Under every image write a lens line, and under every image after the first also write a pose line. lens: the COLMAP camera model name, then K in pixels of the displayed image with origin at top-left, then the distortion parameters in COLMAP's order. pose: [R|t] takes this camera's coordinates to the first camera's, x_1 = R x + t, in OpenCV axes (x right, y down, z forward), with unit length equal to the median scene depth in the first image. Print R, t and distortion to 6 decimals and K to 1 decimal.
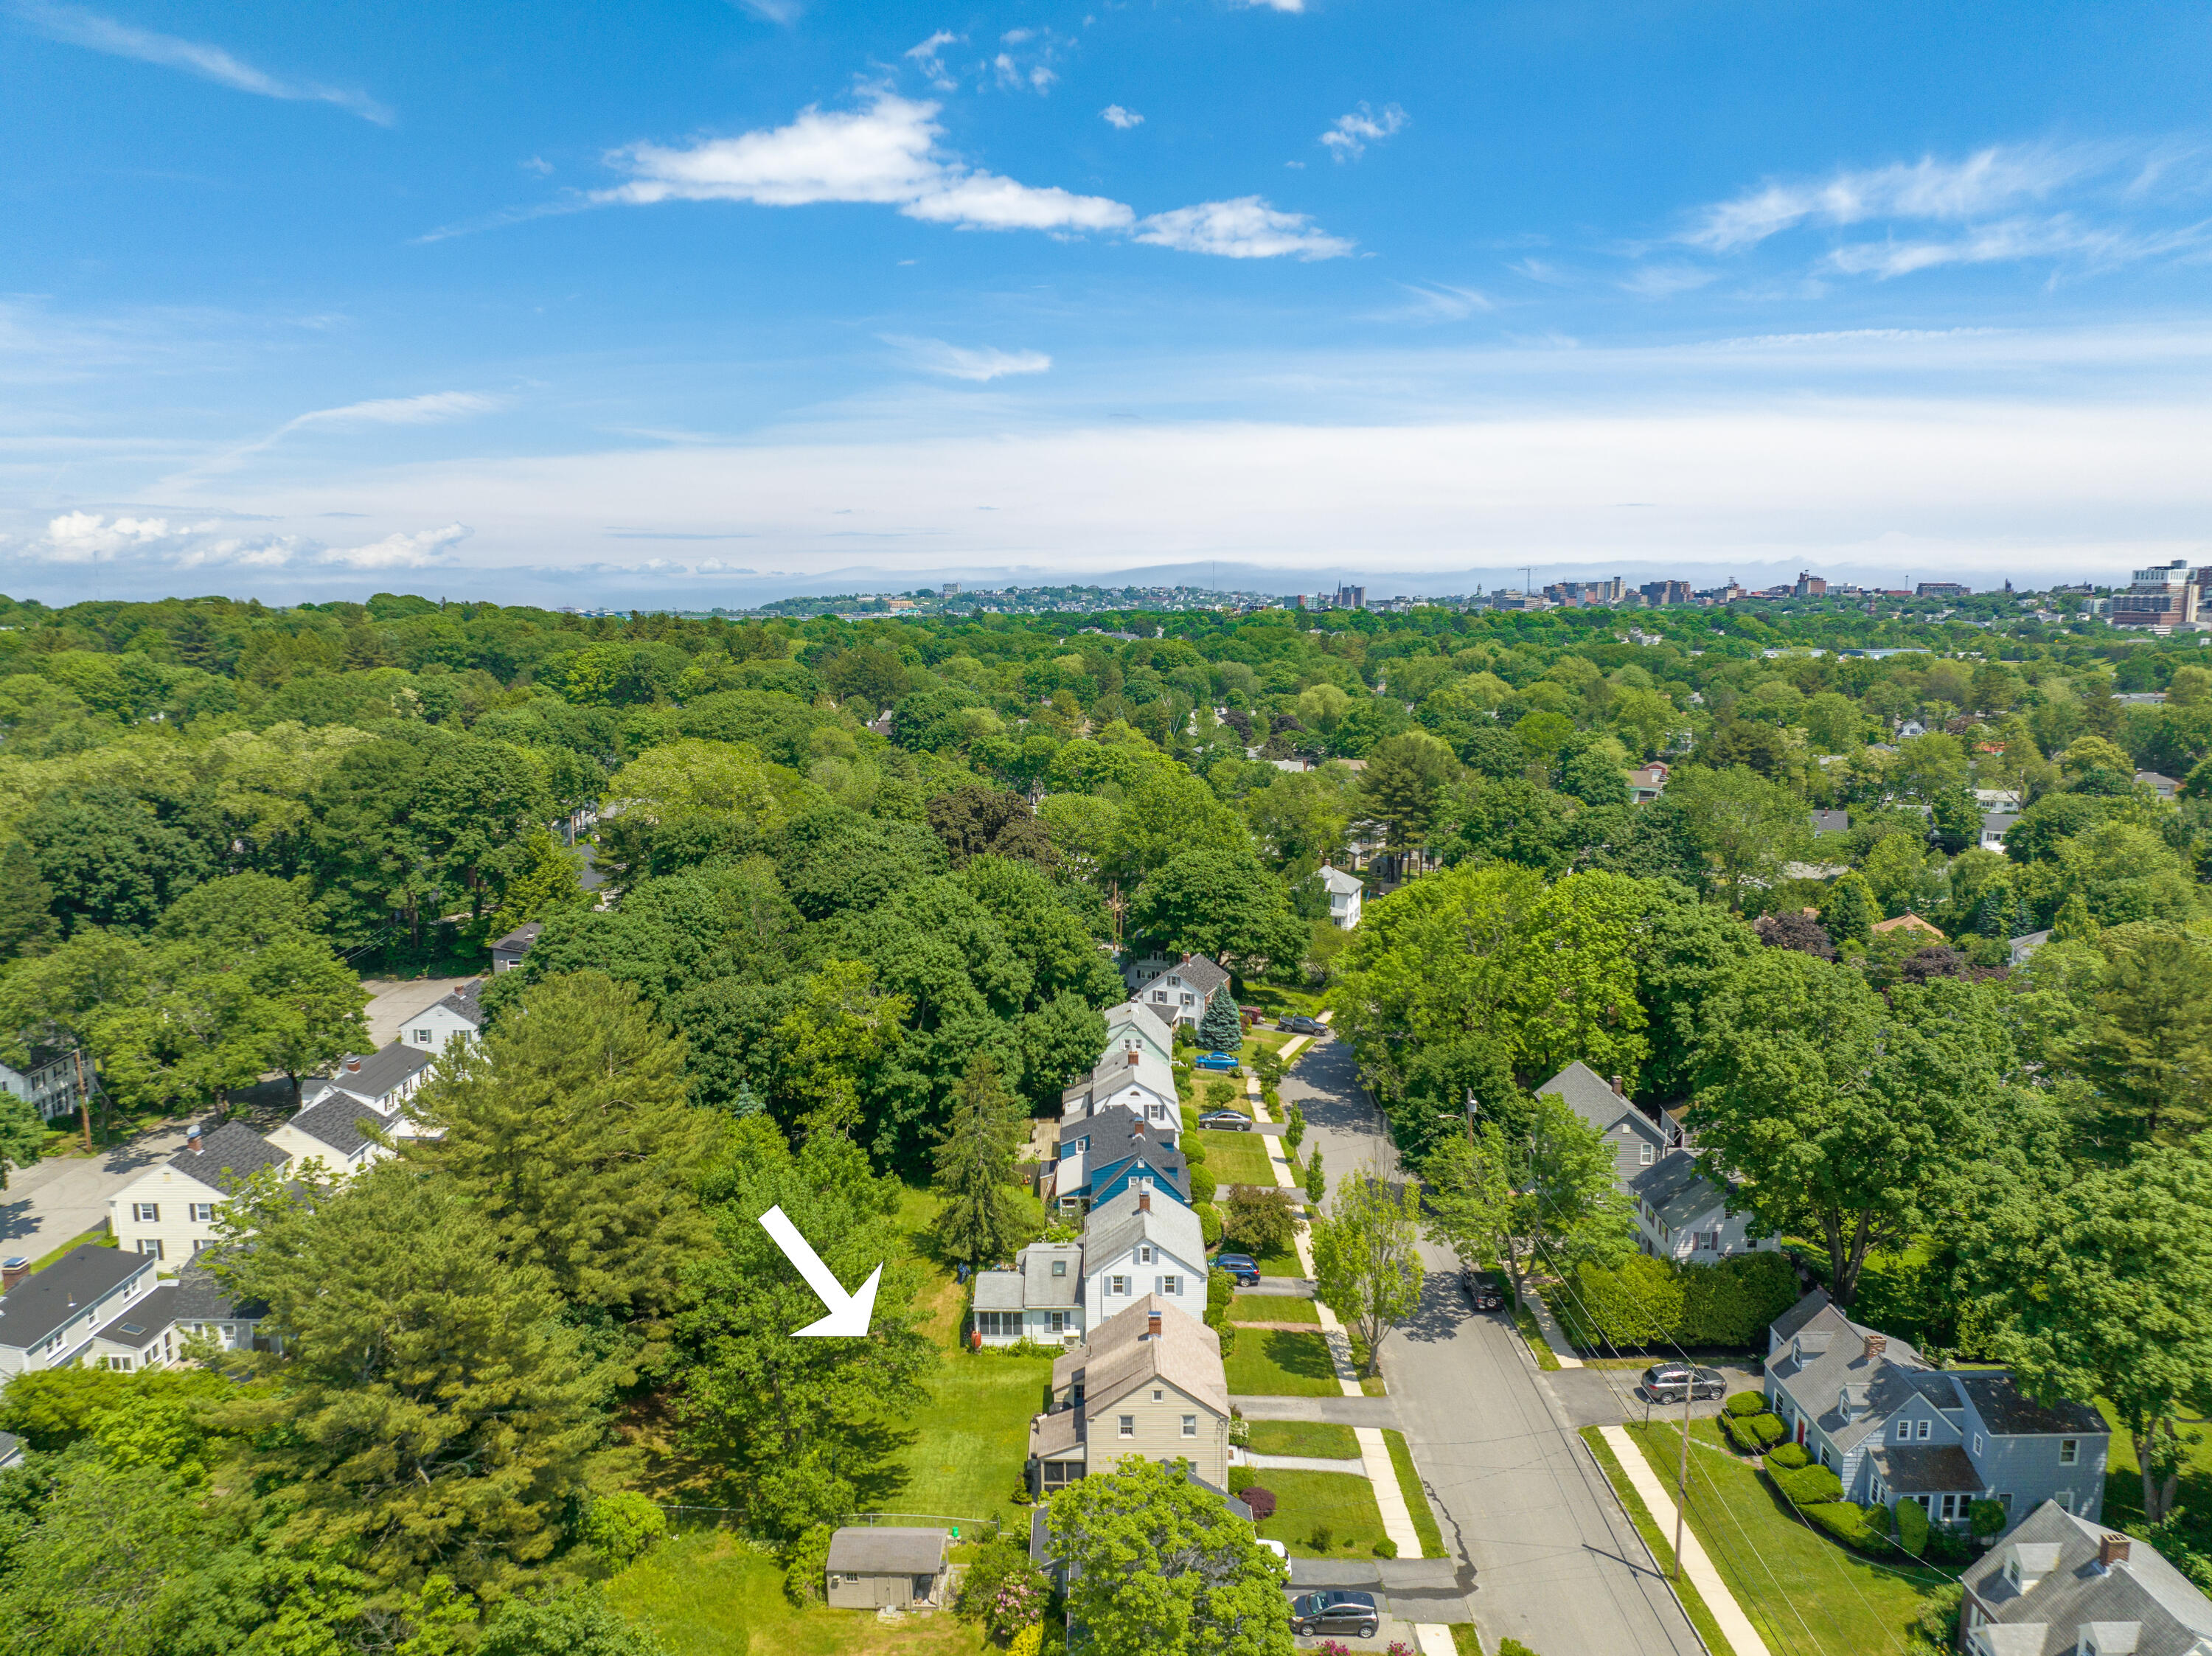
lens RADIAL K [[1565.4, 0, 1143.8], [0, 1565.4, 820.8], [0, 0, 1]] dist [-0.021227, -0.006045]
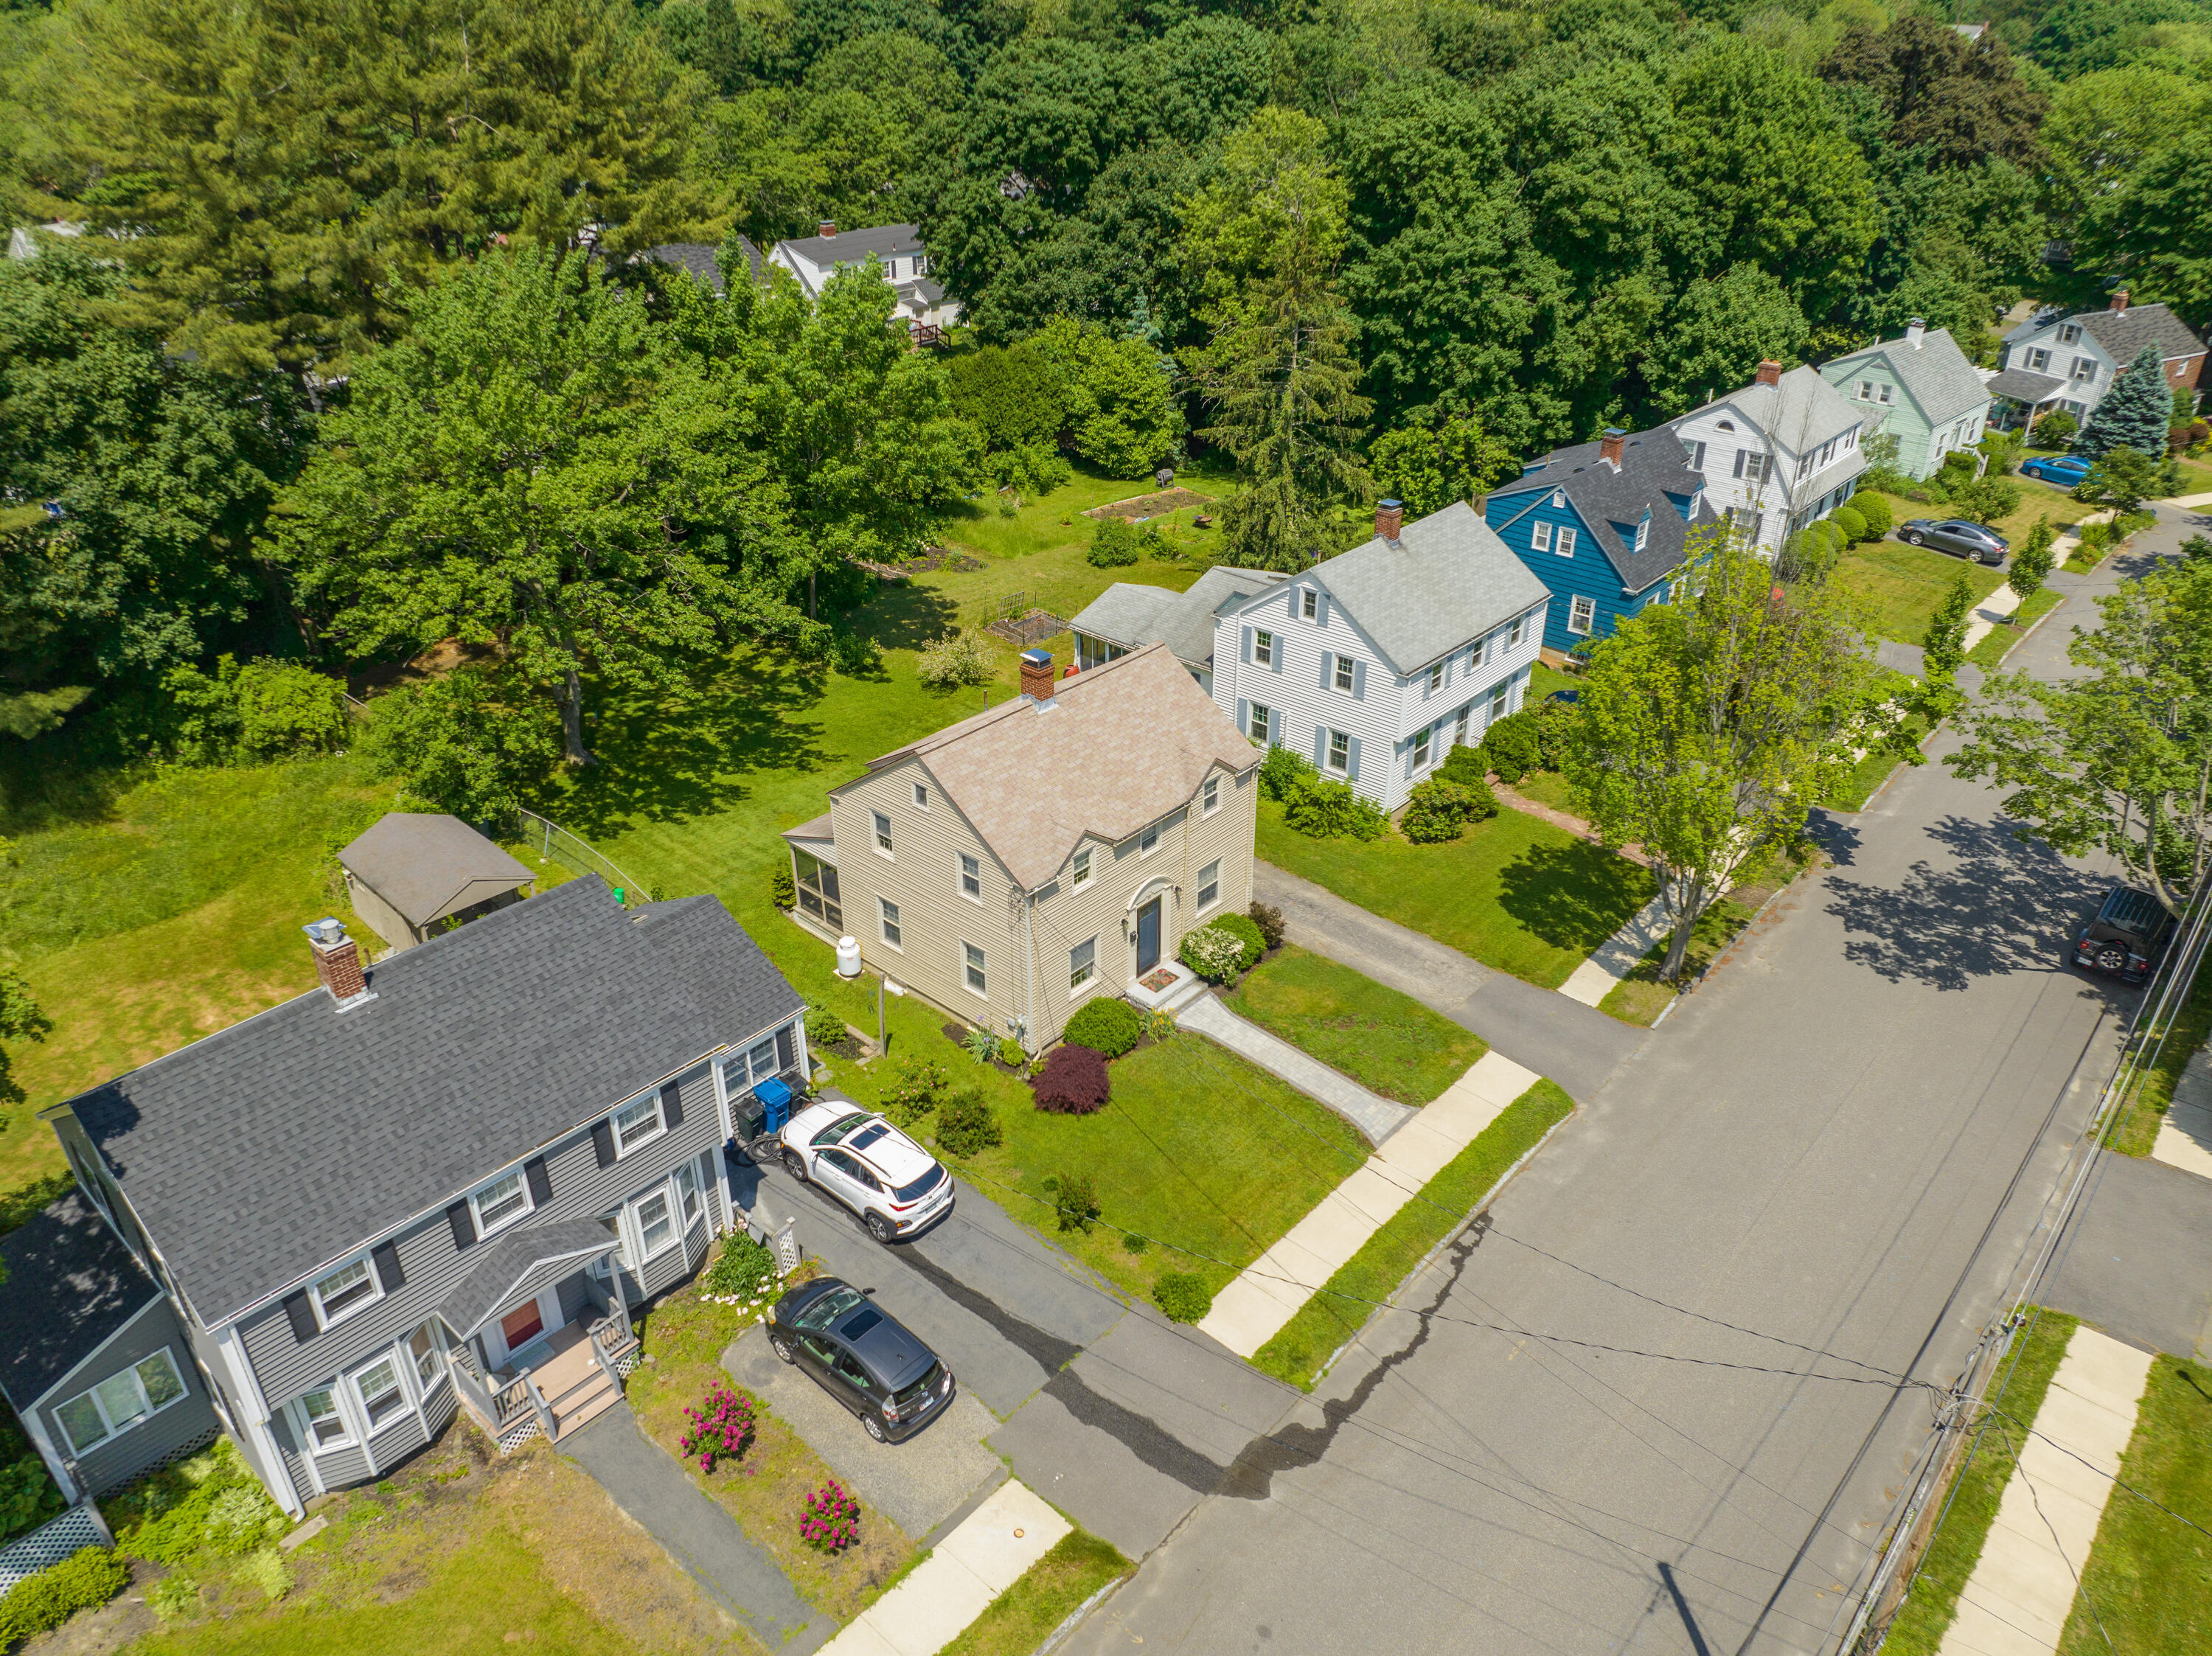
lens RADIAL K [[1565.4, 0, 1143.8], [0, 1565.4, 820.8], [0, 0, 1]] dist [-0.021227, -0.006045]
pose [[0.740859, 0.322515, -0.589162, 0.285513], [-0.101528, 0.920867, 0.376426, 0.155686], [0.663942, -0.219062, 0.714977, 0.581188]]
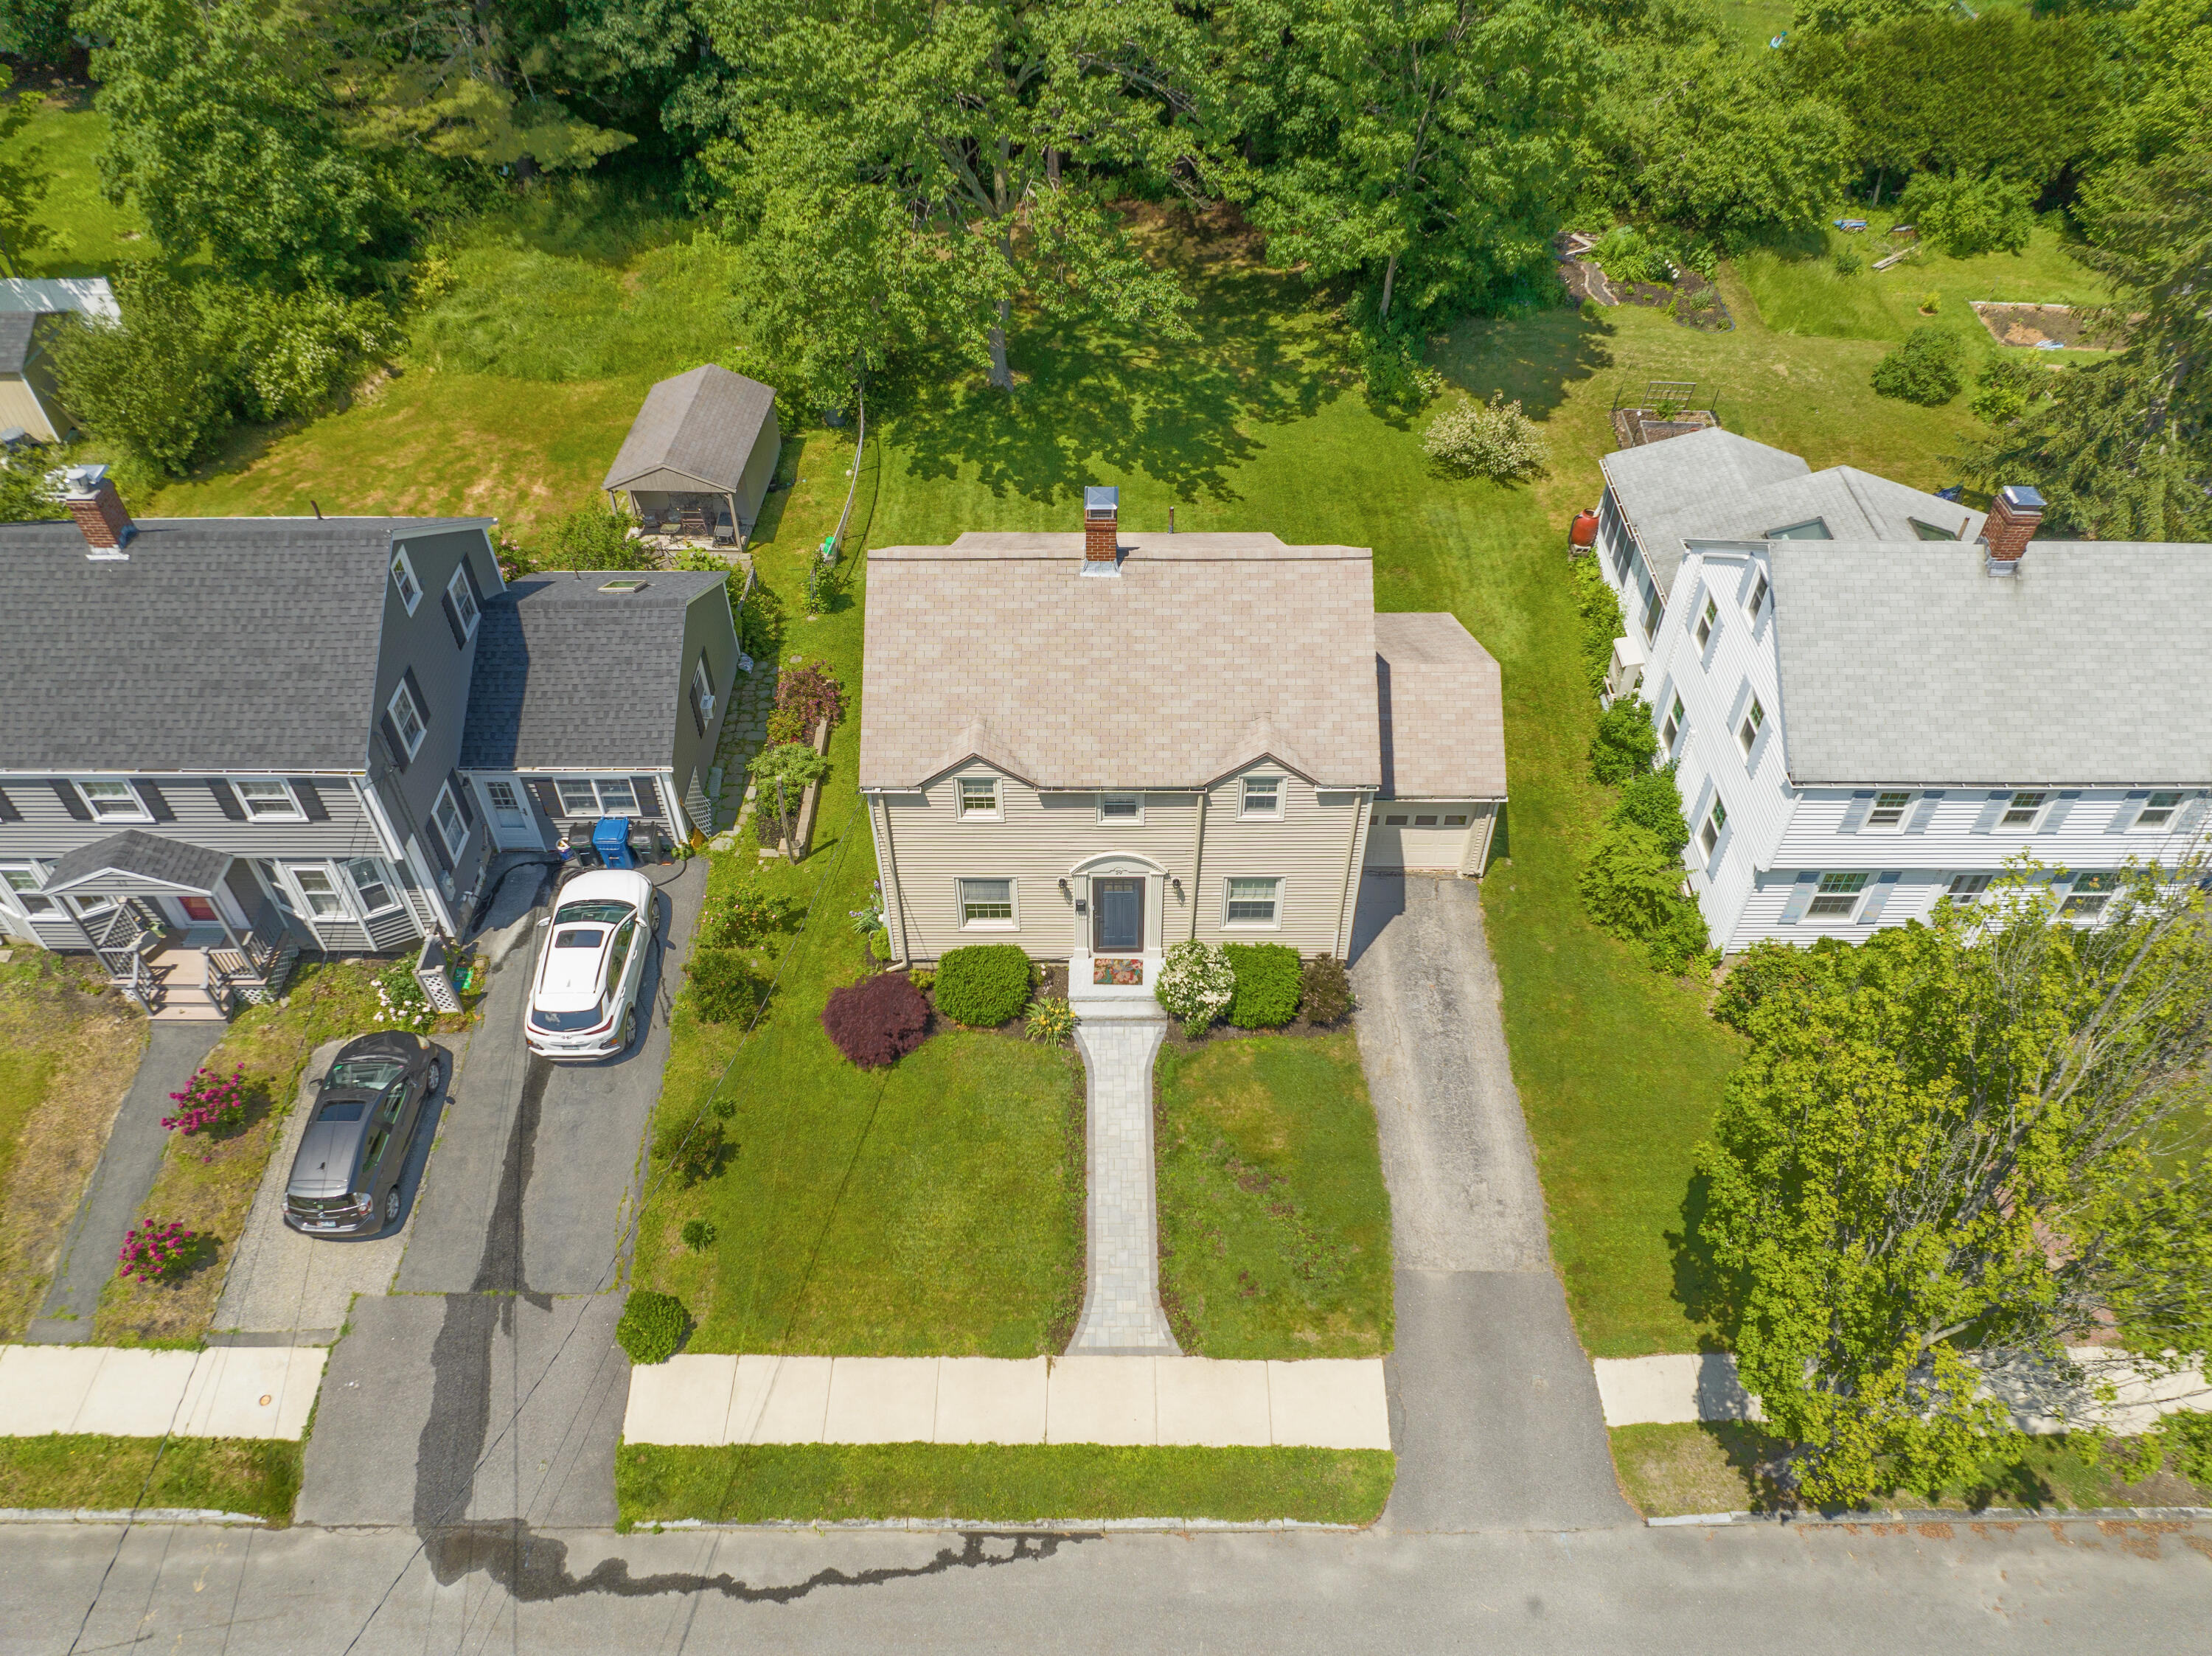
lens RADIAL K [[1601.6, 0, 1106.0], [0, 1601.6, 828.0], [0, 0, 1]] dist [-0.030683, -0.006980]
pose [[-0.024009, 0.699364, -0.714362, 0.260855], [-0.154636, 0.703370, 0.693800, 0.111444], [0.987680, 0.127123, 0.091260, 0.848742]]
